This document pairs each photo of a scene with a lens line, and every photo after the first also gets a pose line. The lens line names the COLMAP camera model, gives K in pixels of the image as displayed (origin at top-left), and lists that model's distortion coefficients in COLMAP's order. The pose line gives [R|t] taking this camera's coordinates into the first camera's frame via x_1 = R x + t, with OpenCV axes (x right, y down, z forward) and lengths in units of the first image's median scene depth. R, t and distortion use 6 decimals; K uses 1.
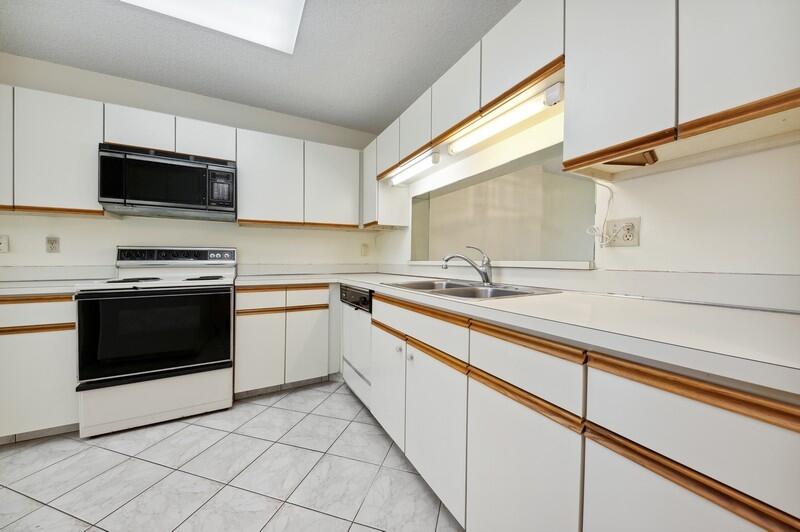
lens RADIAL K [[294.8, 0, 398.0], [0, 294.8, 263.3], [0, 0, 1]] dist [-0.003852, -0.004059]
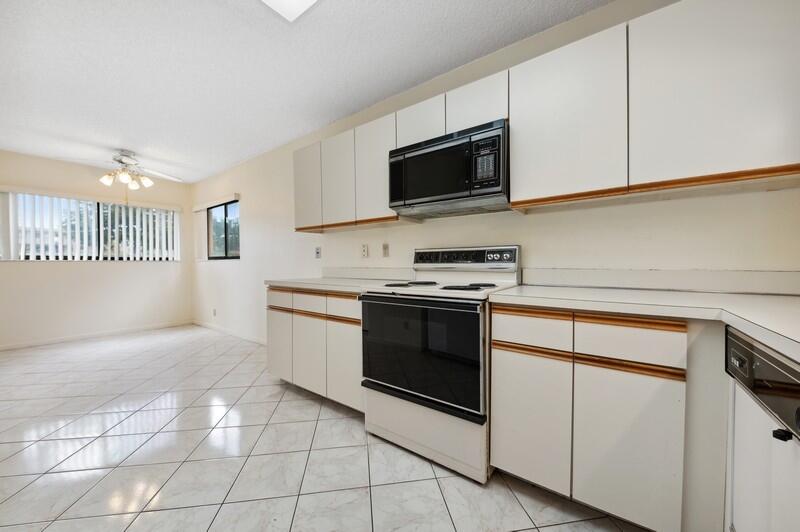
lens RADIAL K [[294.8, 0, 403.9], [0, 294.8, 261.2], [0, 0, 1]] dist [-0.003852, -0.004059]
pose [[0.439976, -0.006779, -0.897984, -0.048299], [-0.007125, 0.999914, -0.011040, -0.005373], [0.897982, 0.011256, 0.439889, 0.520349]]
